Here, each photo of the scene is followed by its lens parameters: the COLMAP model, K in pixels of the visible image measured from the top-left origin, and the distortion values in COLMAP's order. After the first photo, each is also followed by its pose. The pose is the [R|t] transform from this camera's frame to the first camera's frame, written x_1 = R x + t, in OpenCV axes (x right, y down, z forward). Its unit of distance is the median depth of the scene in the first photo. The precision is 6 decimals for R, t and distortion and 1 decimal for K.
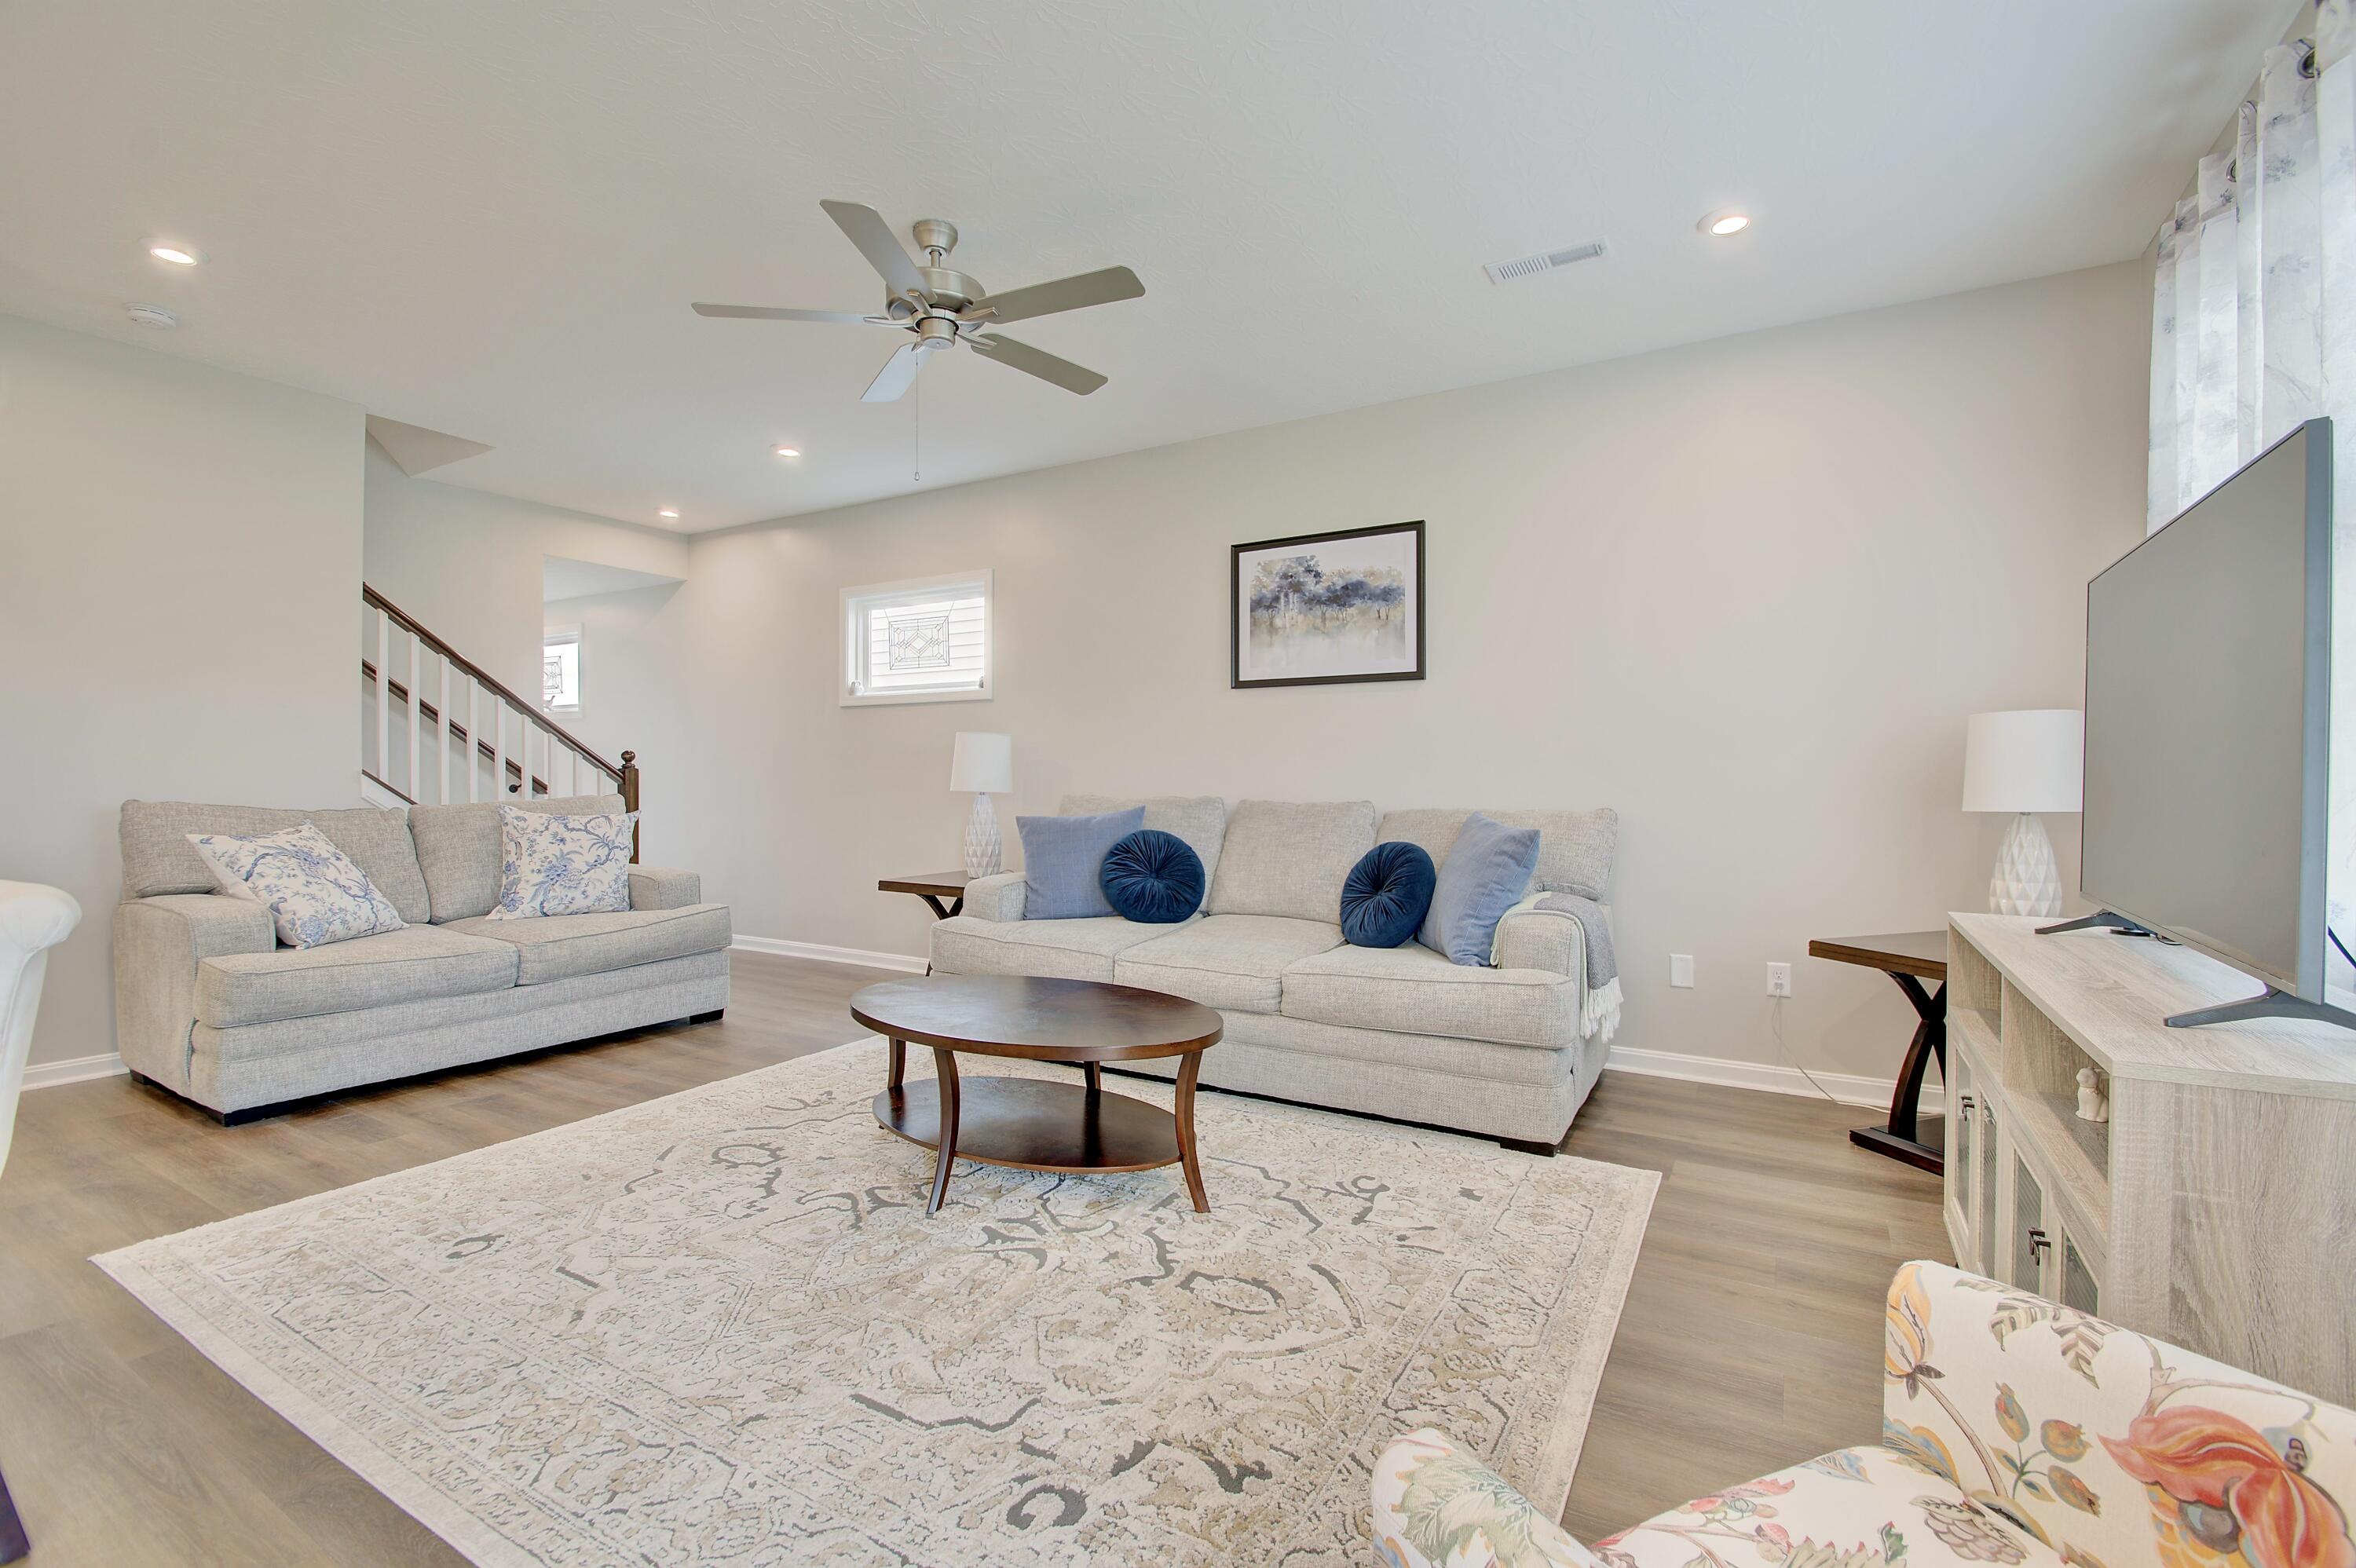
lens RADIAL K [[1043.0, 0, 1181.4], [0, 1043.0, 789.2], [0, 0, 1]] dist [0.003484, -0.000263]
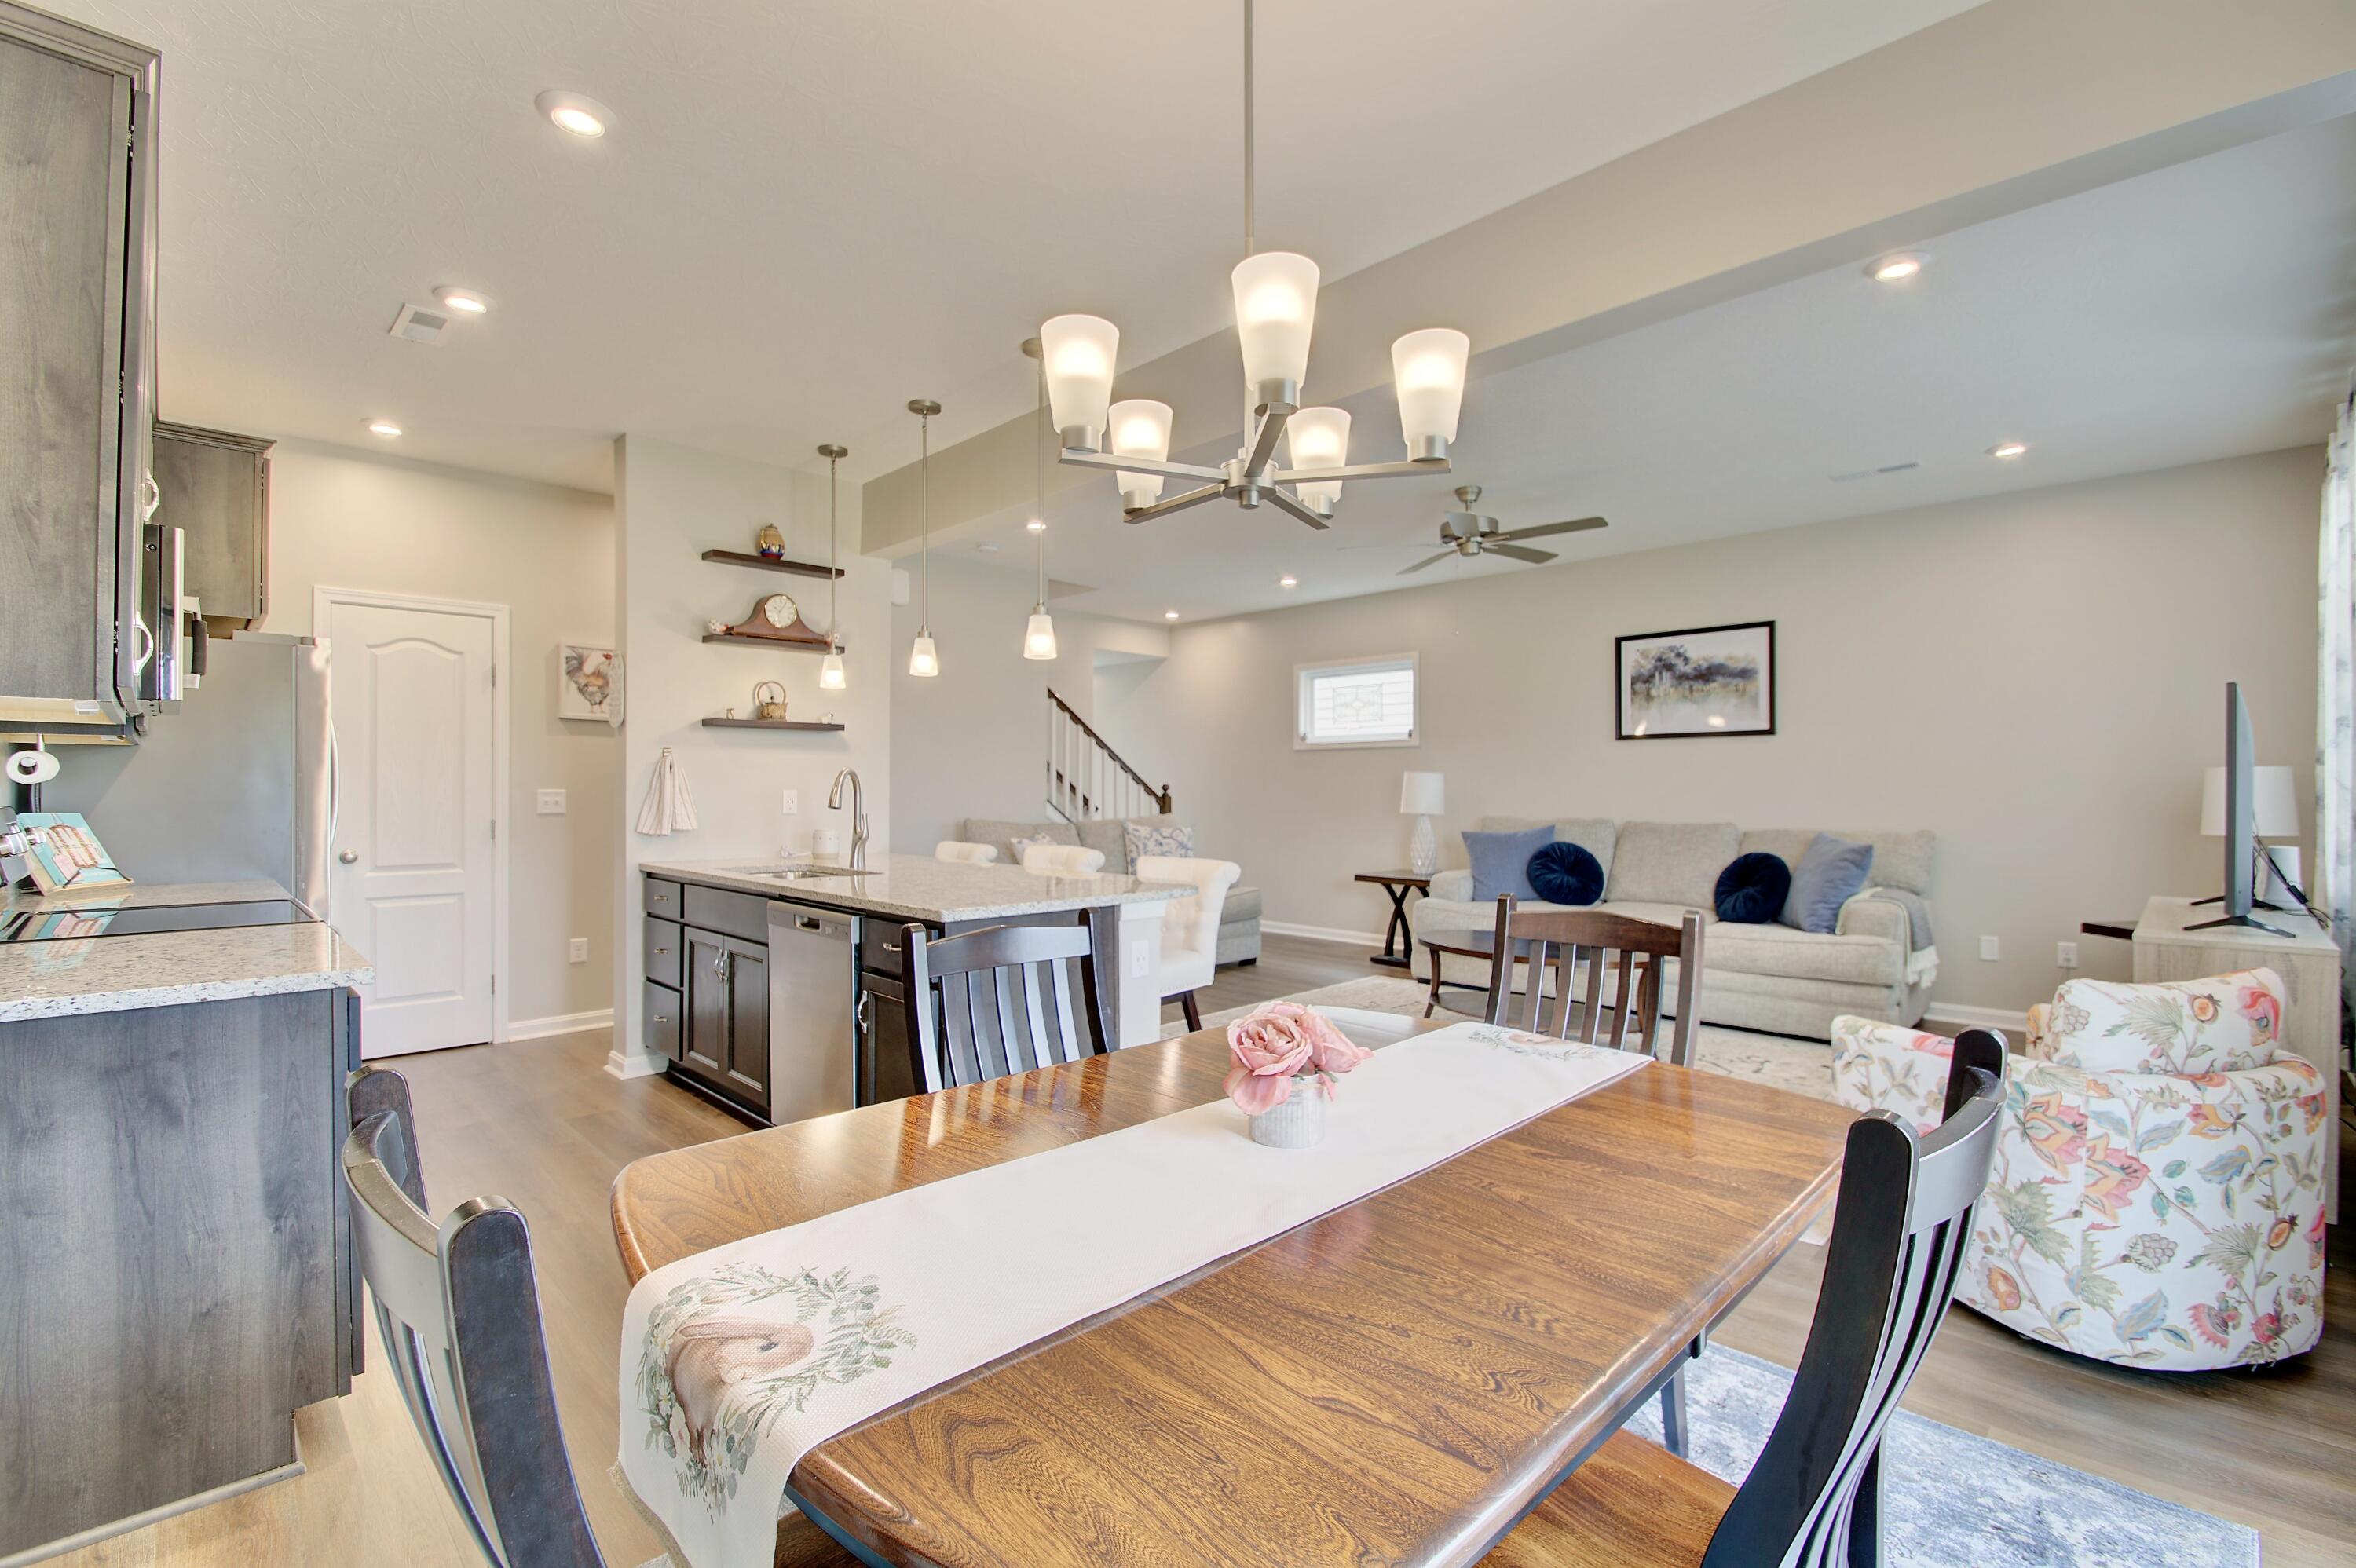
lens RADIAL K [[1043.0, 0, 1169.2], [0, 1043.0, 782.5], [0, 0, 1]] dist [0.003484, -0.000263]
pose [[0.967923, -0.002965, -0.251230, -0.193111], [-0.001018, 0.999876, -0.015724, -0.019510], [0.251245, 0.015475, 0.967800, -0.529925]]
